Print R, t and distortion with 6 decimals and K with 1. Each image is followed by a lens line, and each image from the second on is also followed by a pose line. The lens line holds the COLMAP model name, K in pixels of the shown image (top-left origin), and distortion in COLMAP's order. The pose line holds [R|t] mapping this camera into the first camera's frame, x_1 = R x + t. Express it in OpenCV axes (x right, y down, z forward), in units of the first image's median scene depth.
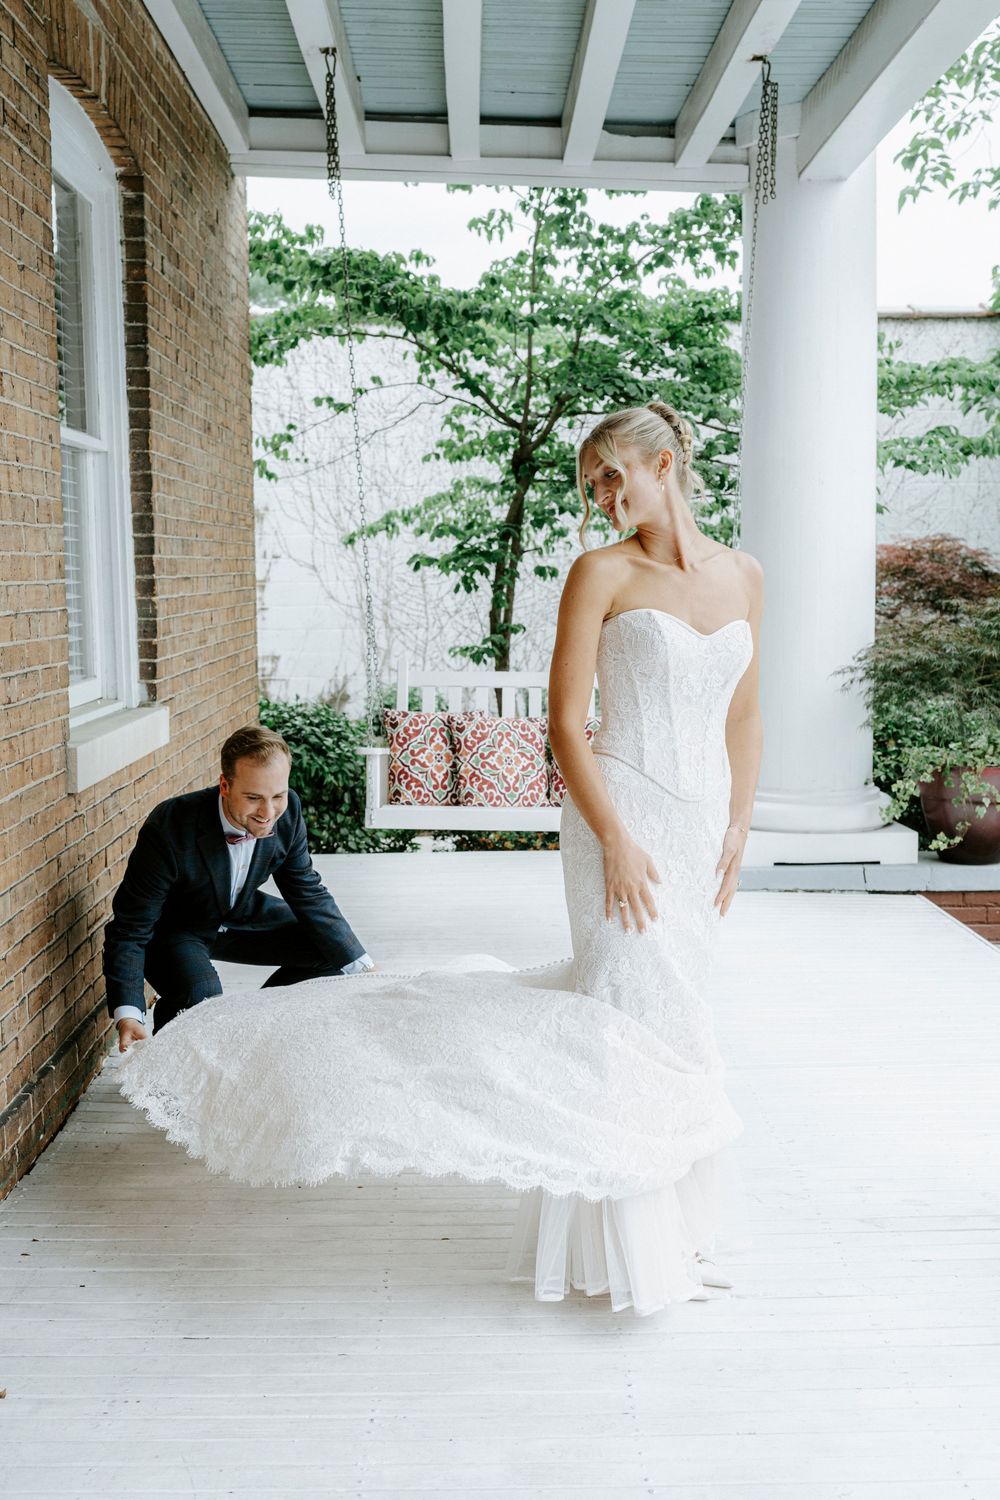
lens RADIAL K [[1561.2, 0, 500.0], [0, 1561.2, 750.0], [0, 0, 1]] dist [-0.018768, 0.008184]
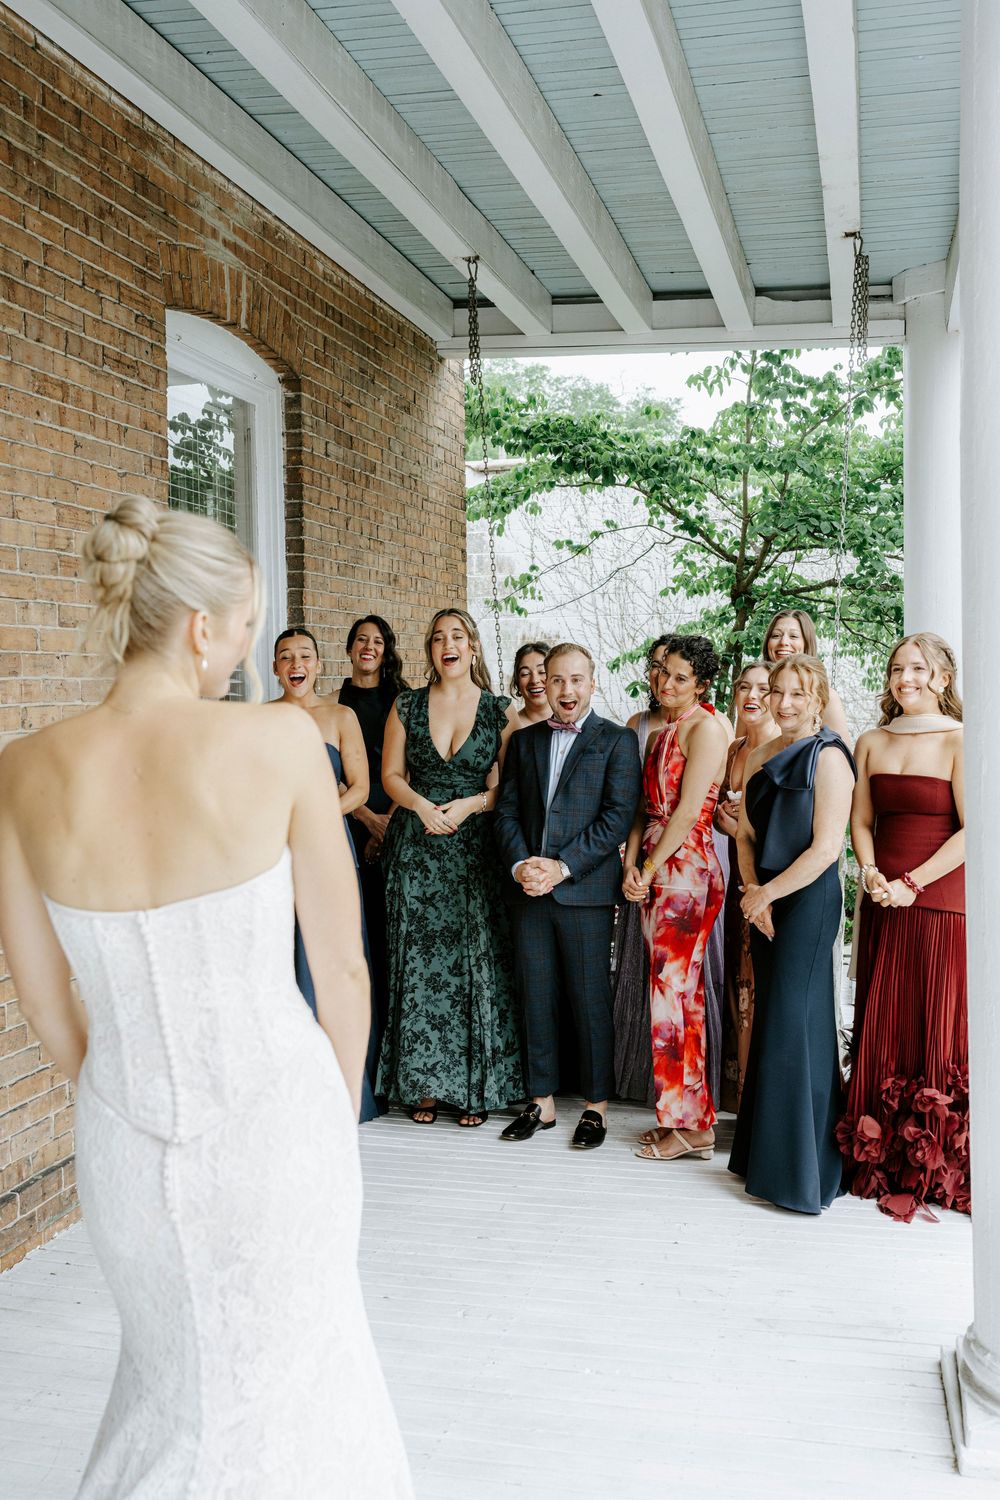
lens RADIAL K [[1499.7, 0, 500.0], [0, 1499.7, 750.0], [0, 0, 1]] dist [-0.000681, -0.018324]
pose [[0.964964, 0.006087, -0.262312, 0.140575], [-0.024083, 0.997566, -0.065443, -0.007992], [0.261276, 0.069468, 0.962761, -0.031023]]
